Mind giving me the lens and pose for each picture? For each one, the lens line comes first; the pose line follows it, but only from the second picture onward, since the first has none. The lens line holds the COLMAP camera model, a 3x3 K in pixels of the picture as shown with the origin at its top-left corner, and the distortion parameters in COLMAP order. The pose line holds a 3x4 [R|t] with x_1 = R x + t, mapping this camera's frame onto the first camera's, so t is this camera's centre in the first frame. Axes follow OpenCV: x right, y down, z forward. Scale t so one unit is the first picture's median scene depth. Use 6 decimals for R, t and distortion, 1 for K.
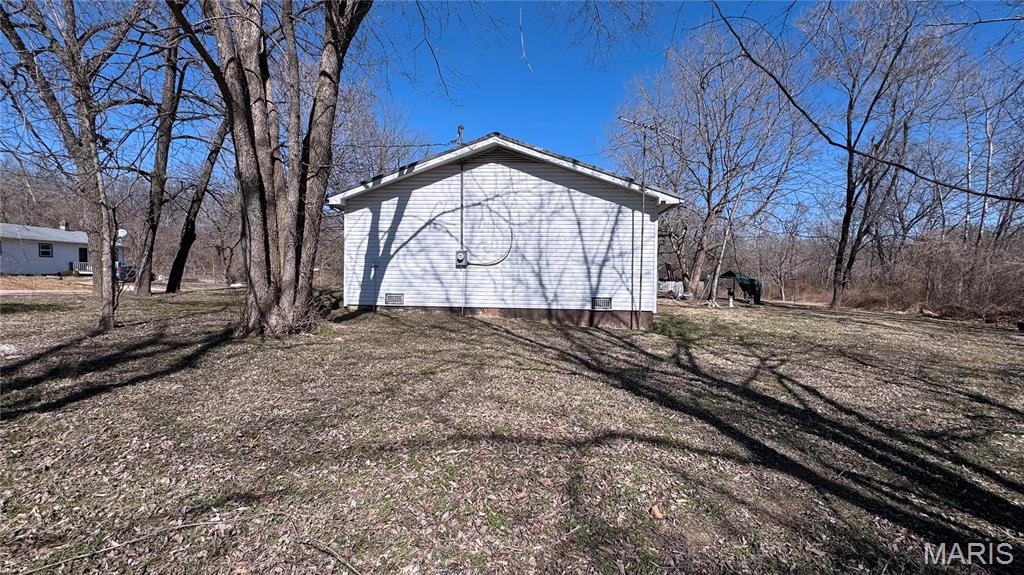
lens RADIAL K [[411.3, 0, 517.9], [0, 411.3, 285.1], [0, 0, 1]] dist [0.008823, -0.000064]
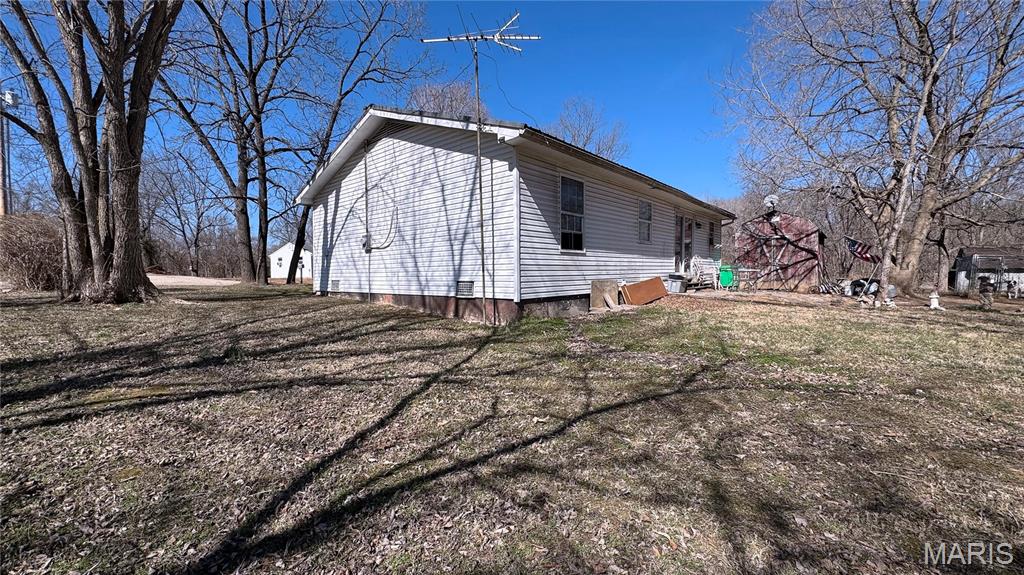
lens RADIAL K [[411.6, 0, 512.0], [0, 411.6, 287.5], [0, 0, 1]] dist [0.000866, 0.000081]
pose [[0.793108, -0.004111, -0.609067, 0.733148], [0.004337, 0.999990, -0.001101, 0.042816], [0.609066, -0.001768, 0.793118, 0.438133]]
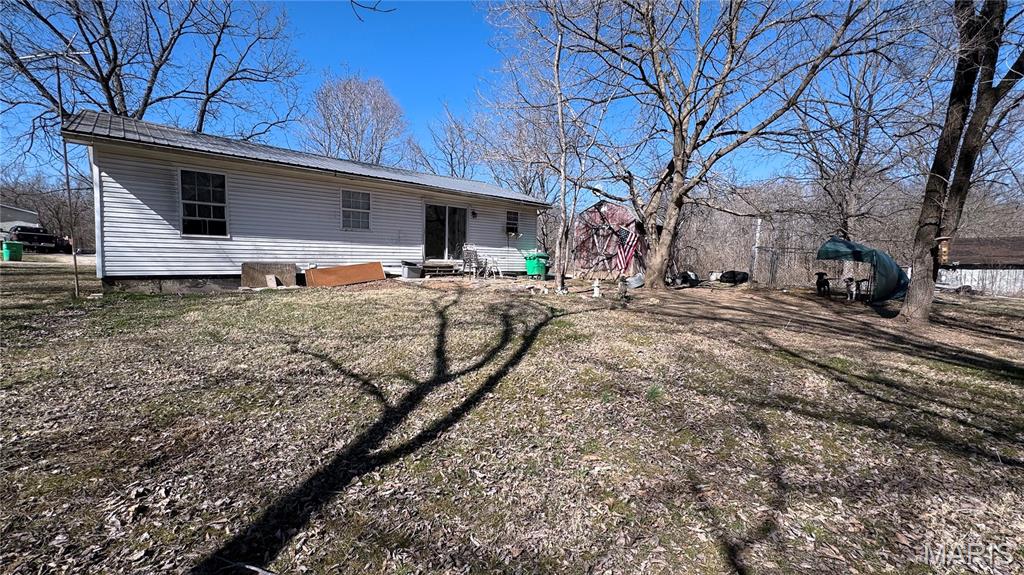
lens RADIAL K [[407.7, 0, 510.1], [0, 407.7, 285.6], [0, 0, 1]] dist [0.008393, 0.000189]
pose [[0.714654, 0.030223, -0.698824, 1.455272], [-0.019094, 0.999537, 0.023702, 0.046455], [0.699217, -0.003595, 0.714900, 0.968165]]
